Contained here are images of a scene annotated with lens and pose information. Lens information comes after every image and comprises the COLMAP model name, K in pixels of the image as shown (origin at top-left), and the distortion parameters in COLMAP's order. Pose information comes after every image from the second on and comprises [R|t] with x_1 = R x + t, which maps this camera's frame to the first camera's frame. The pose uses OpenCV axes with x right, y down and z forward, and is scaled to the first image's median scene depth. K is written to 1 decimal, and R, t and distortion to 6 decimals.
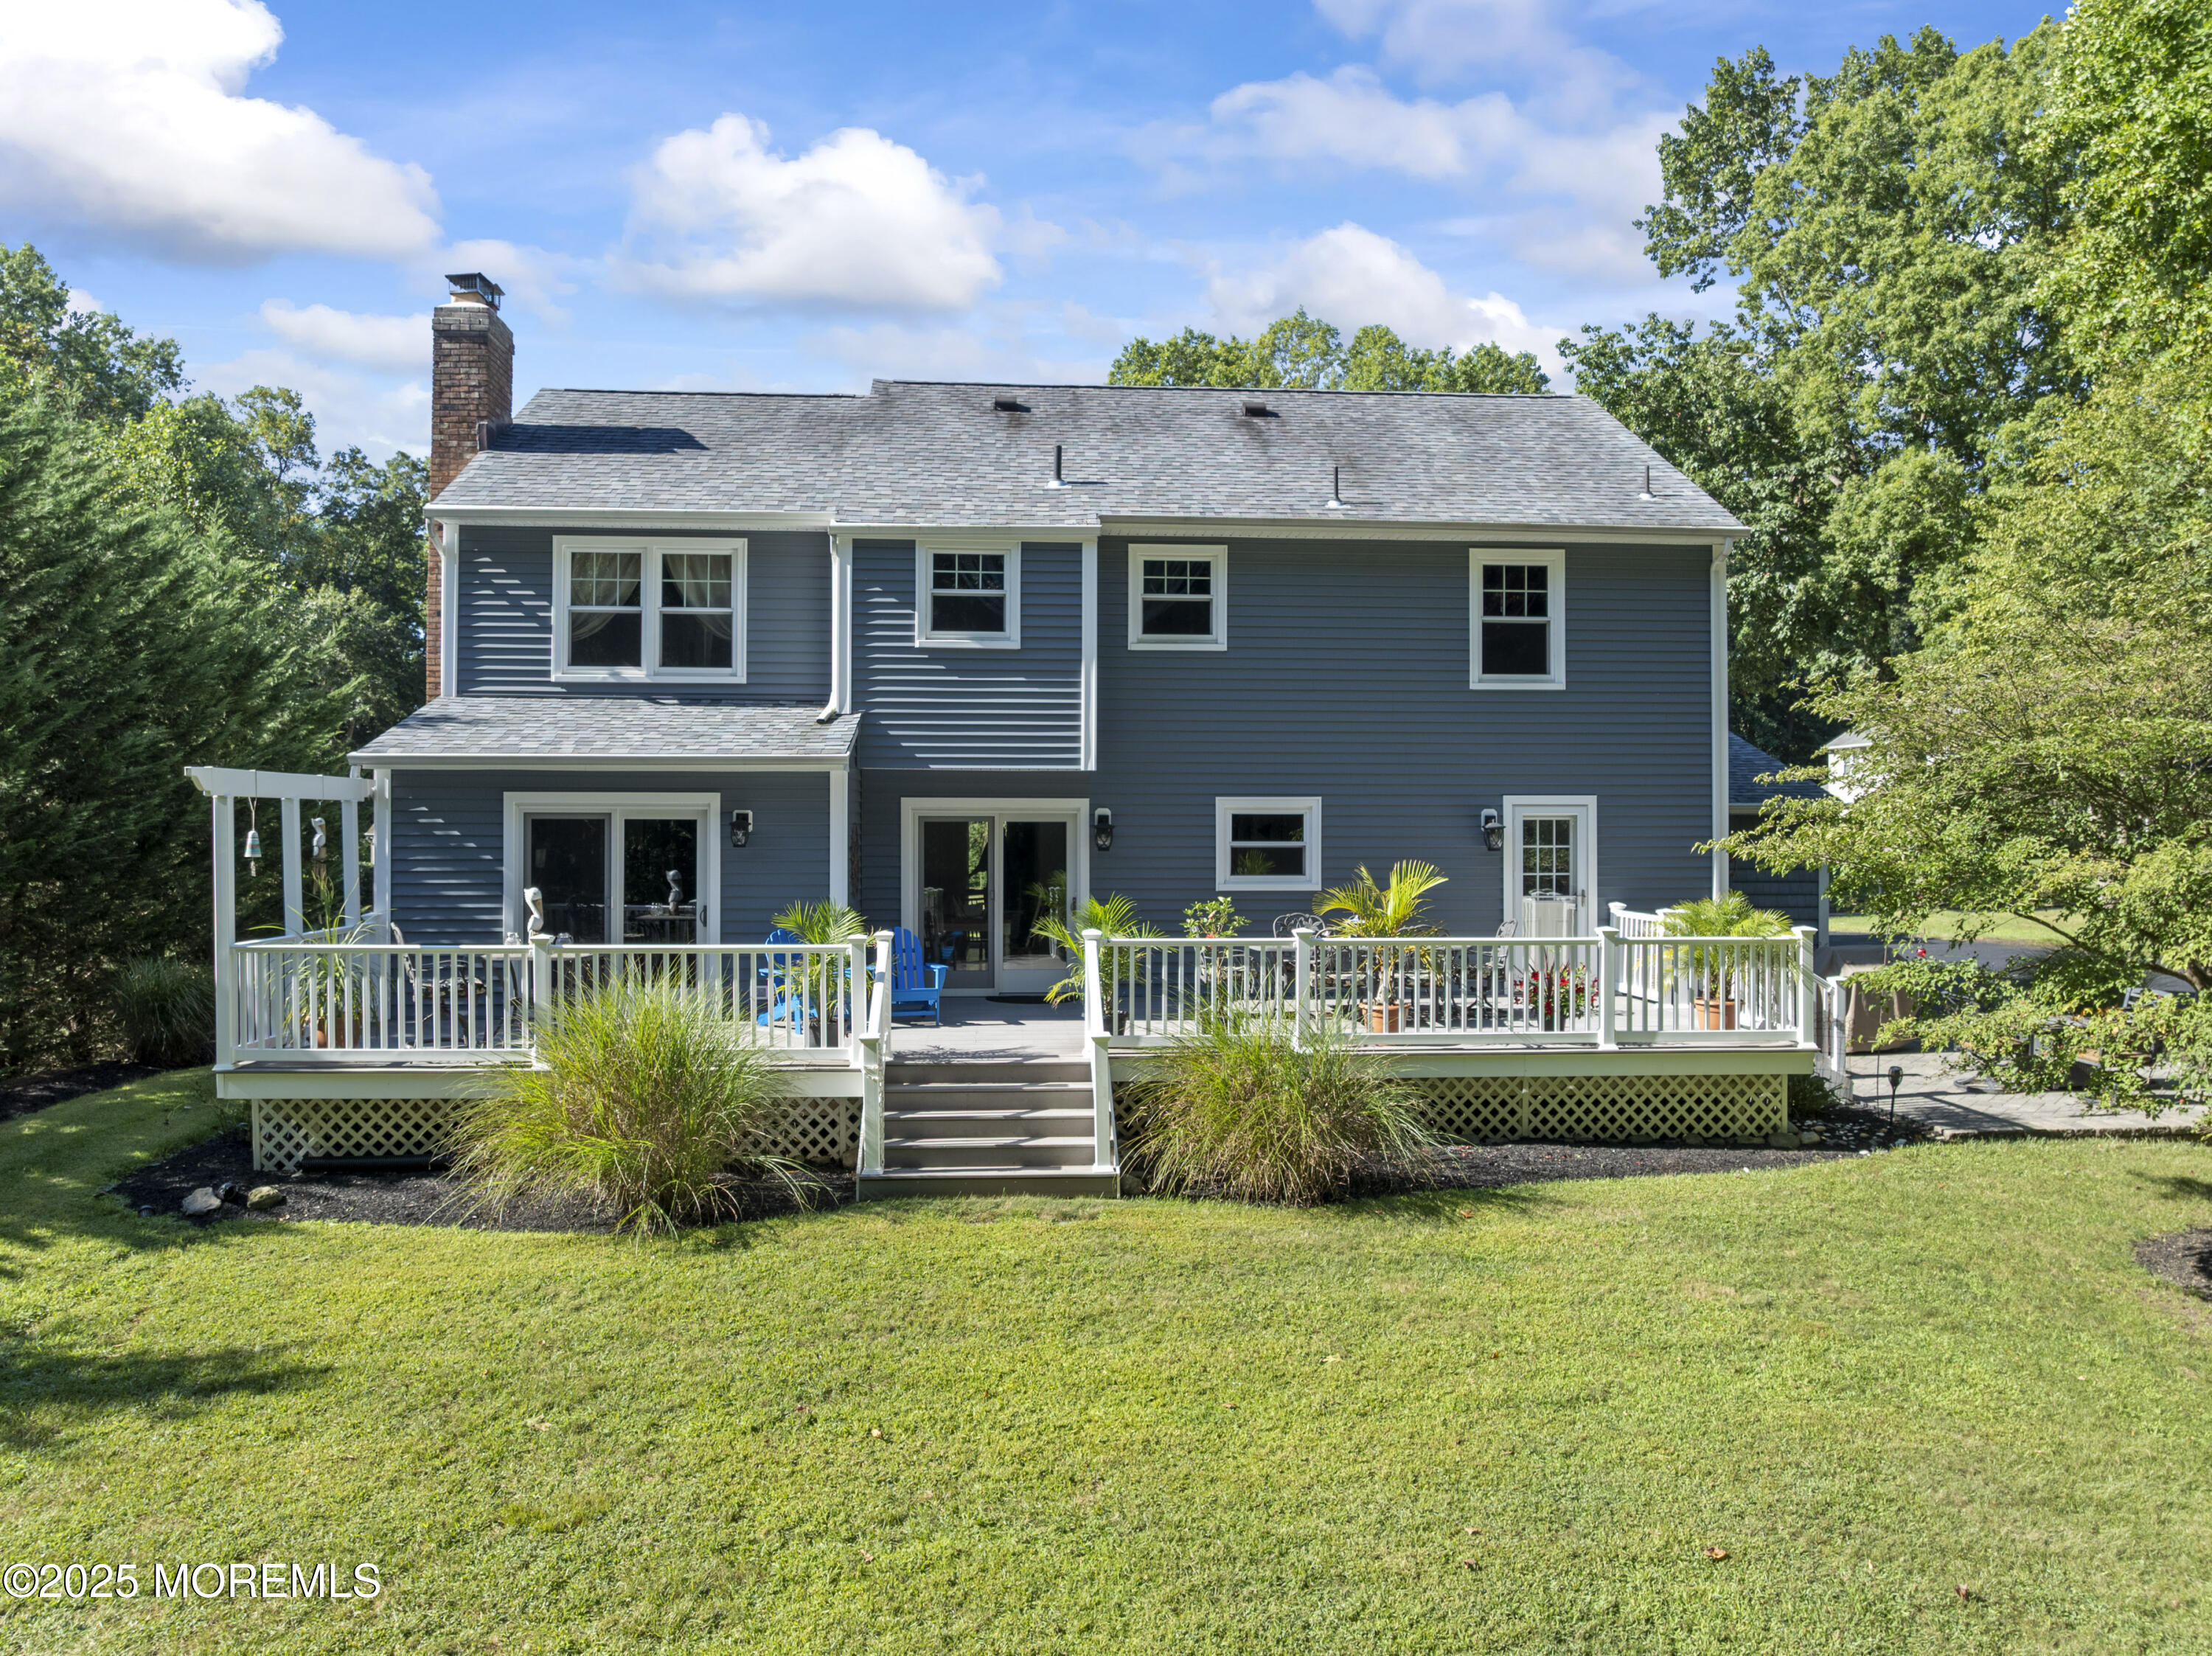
lens RADIAL K [[1564.8, 0, 1114.5], [0, 1564.8, 818.5], [0, 0, 1]] dist [-0.024540, 0.004992]
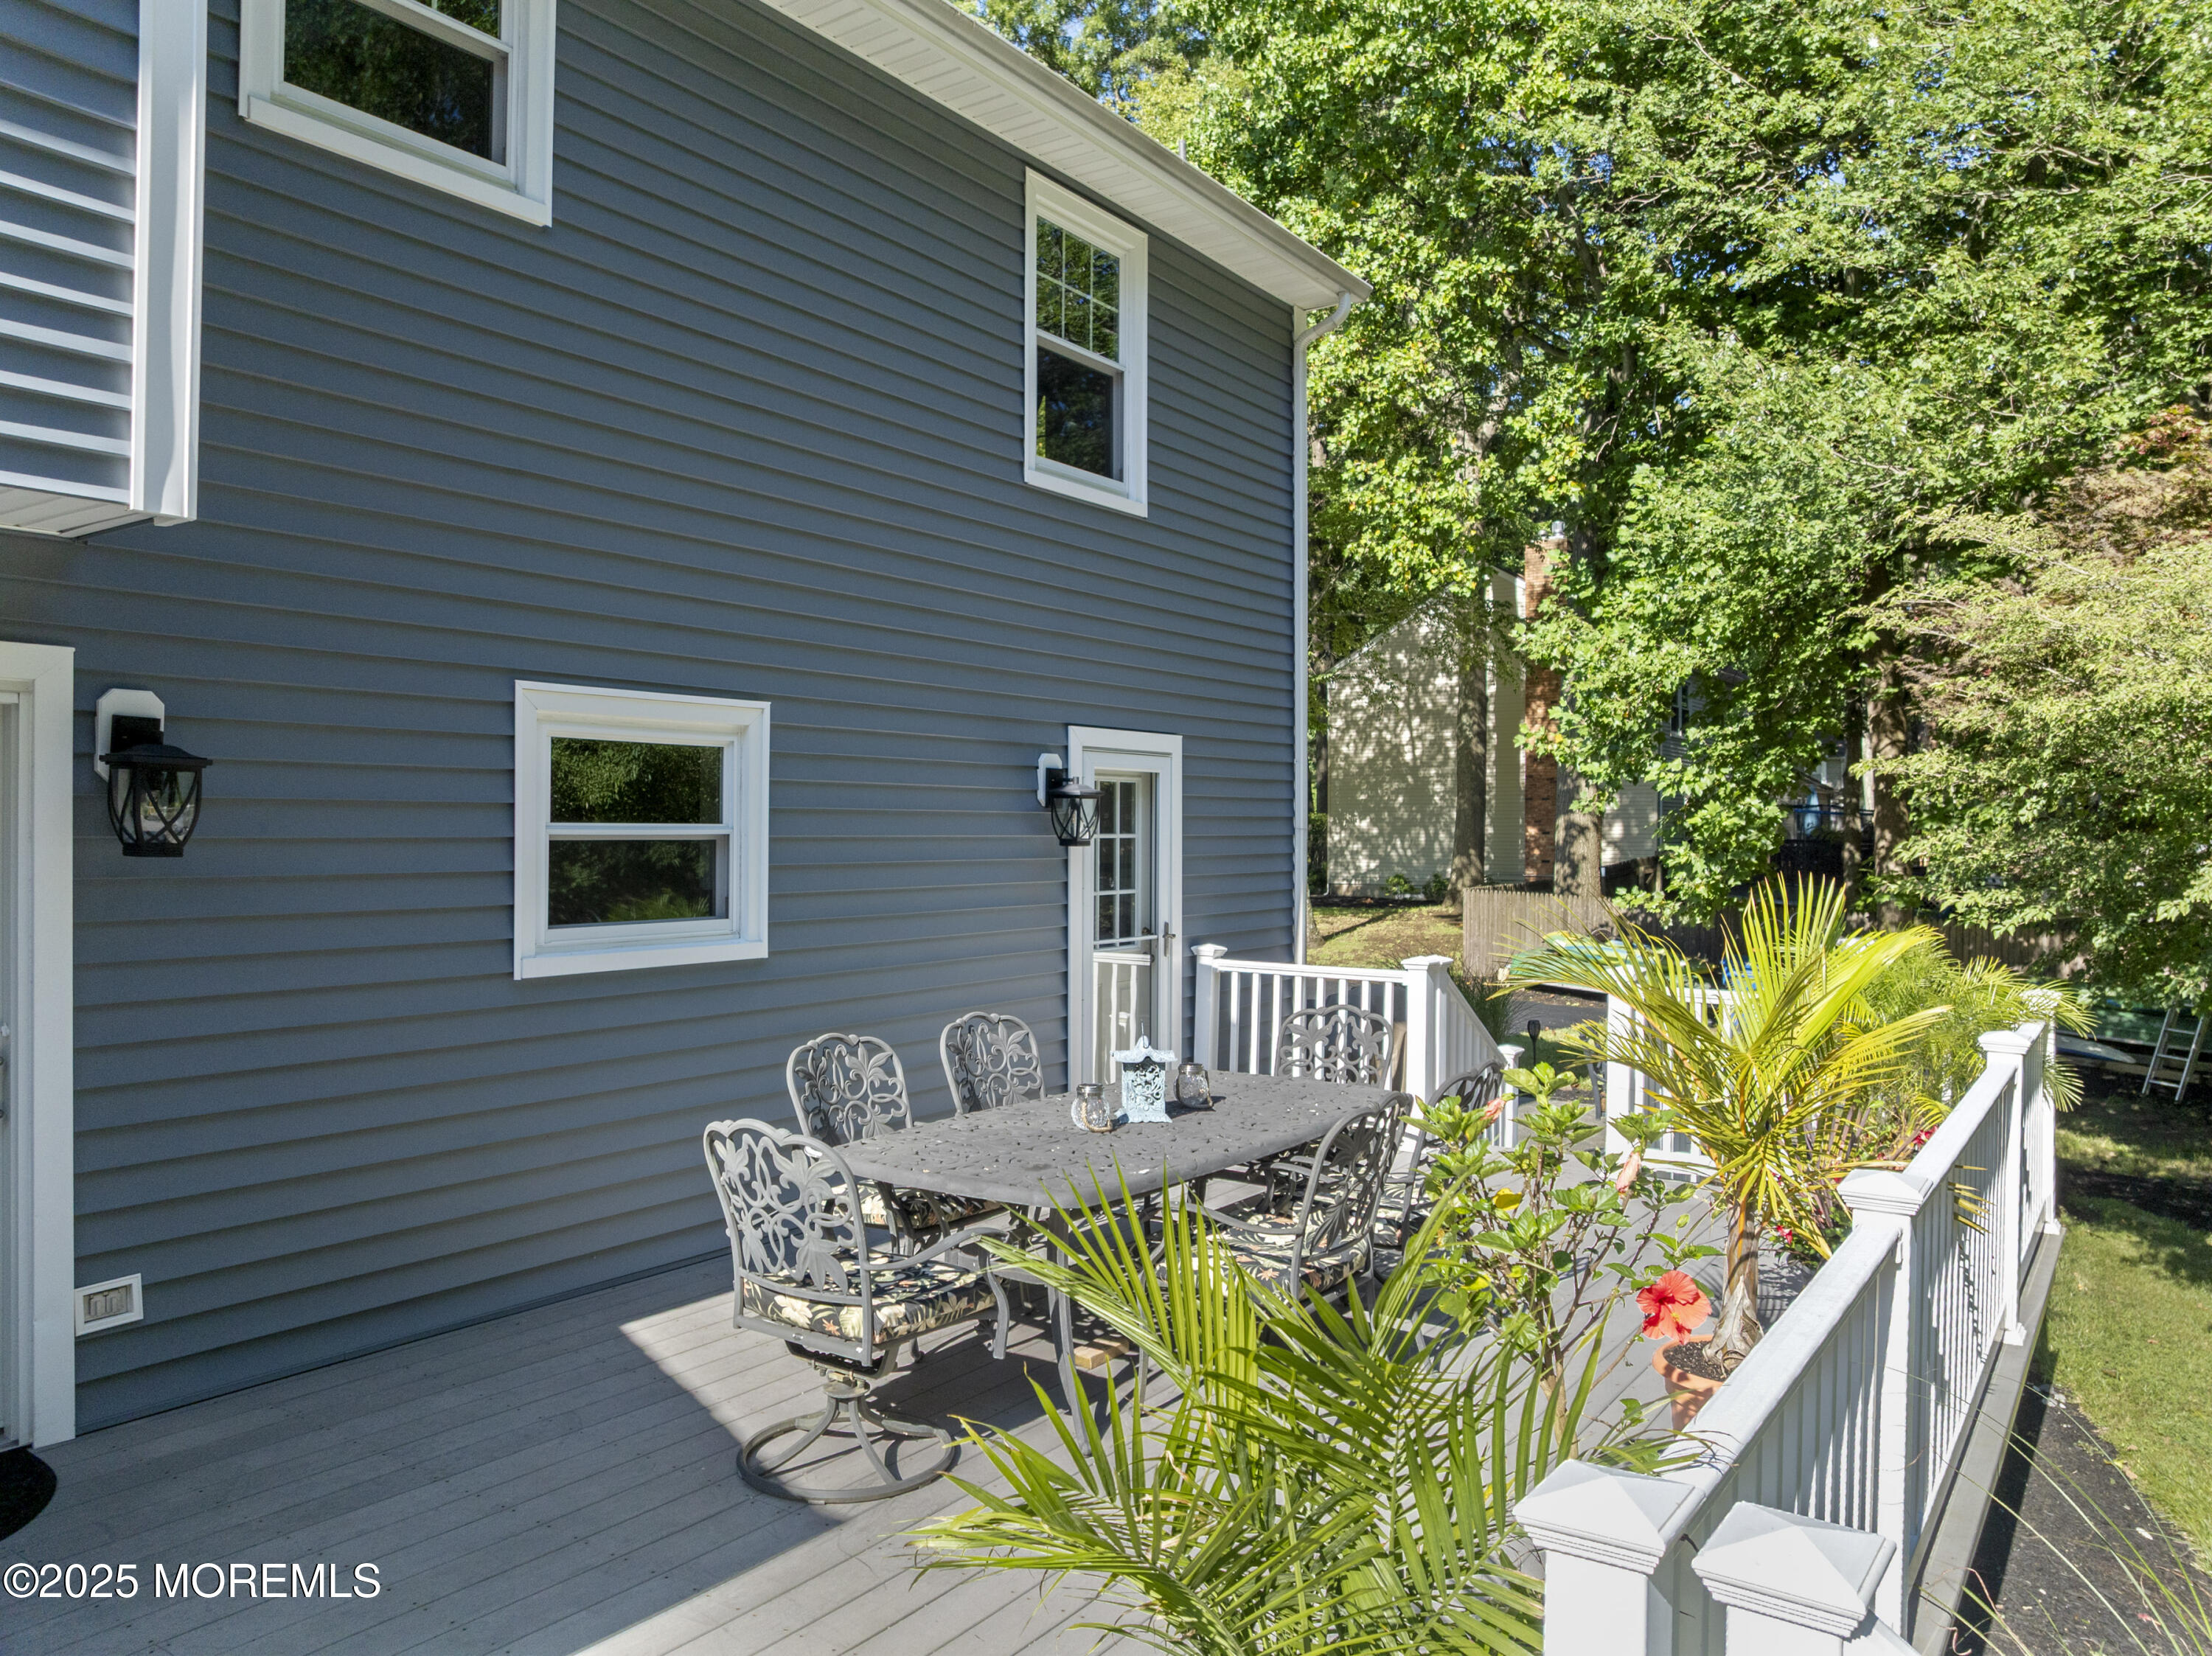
lens RADIAL K [[1564.8, 0, 1114.5], [0, 1564.8, 818.5], [0, 0, 1]] dist [-0.024540, 0.004992]
pose [[0.632034, 0.006174, 0.774916, -0.100591], [-0.009049, 0.999959, -0.000585, 0.012855], [-0.774888, -0.006643, 0.632064, 0.702365]]
